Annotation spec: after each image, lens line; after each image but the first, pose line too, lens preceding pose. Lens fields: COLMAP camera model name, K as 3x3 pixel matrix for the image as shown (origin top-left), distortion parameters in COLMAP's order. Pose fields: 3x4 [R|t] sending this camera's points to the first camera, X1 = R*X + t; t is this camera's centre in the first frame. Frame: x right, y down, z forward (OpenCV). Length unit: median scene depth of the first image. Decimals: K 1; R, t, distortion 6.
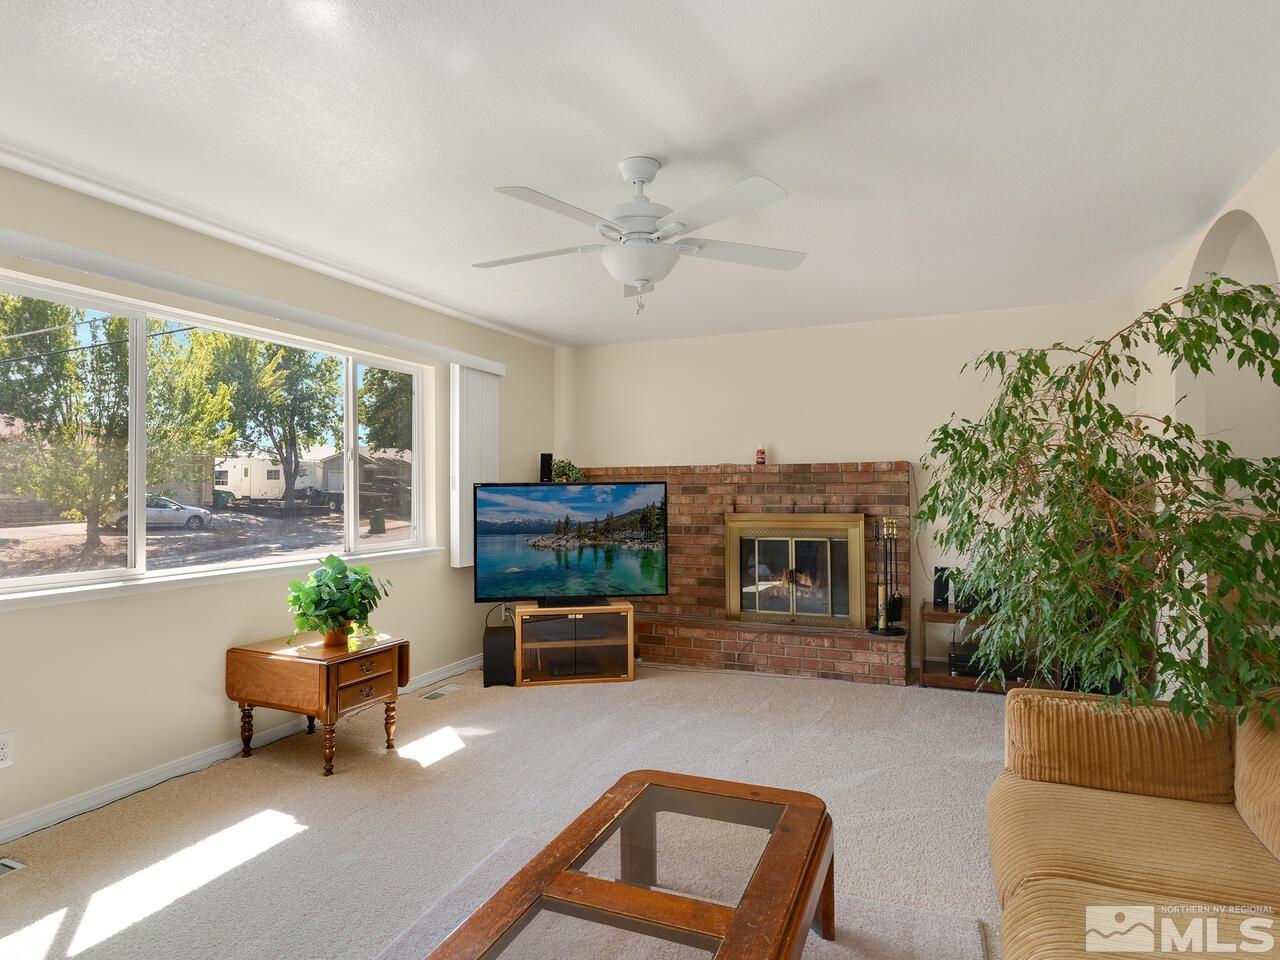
lens RADIAL K [[727.9, 0, 641.0], [0, 727.9, 484.7], [0, 0, 1]] dist [-0.002333, 0.001301]
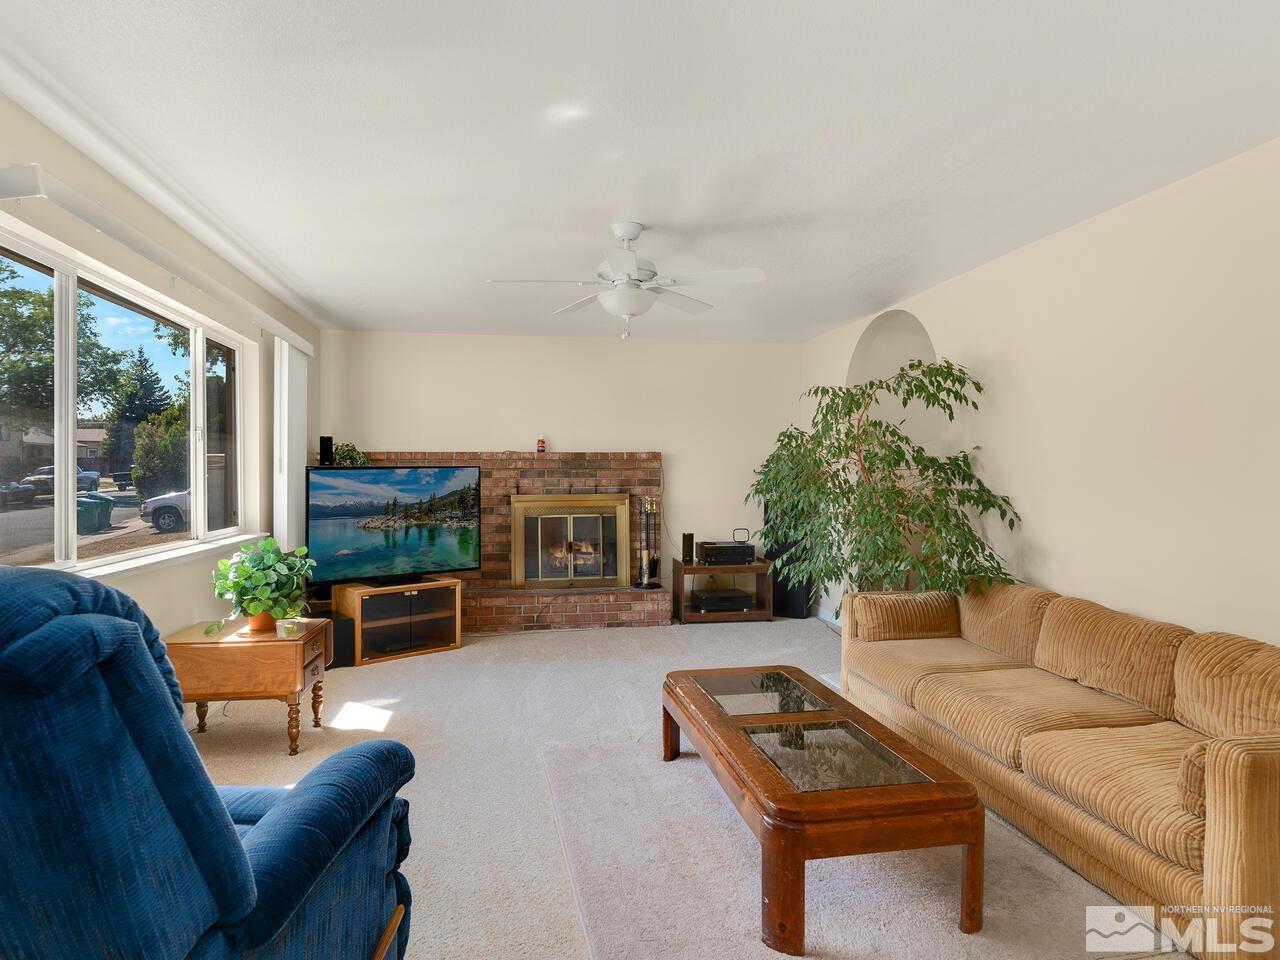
lens RADIAL K [[728.5, 0, 637.0], [0, 728.5, 457.4], [0, 0, 1]] dist [0.002310, 0.000711]
pose [[0.843866, 0.018284, 0.536243, -0.364633], [-0.007404, 0.999721, -0.022435, 0.005839], [-0.536503, 0.014962, 0.843766, -0.066499]]
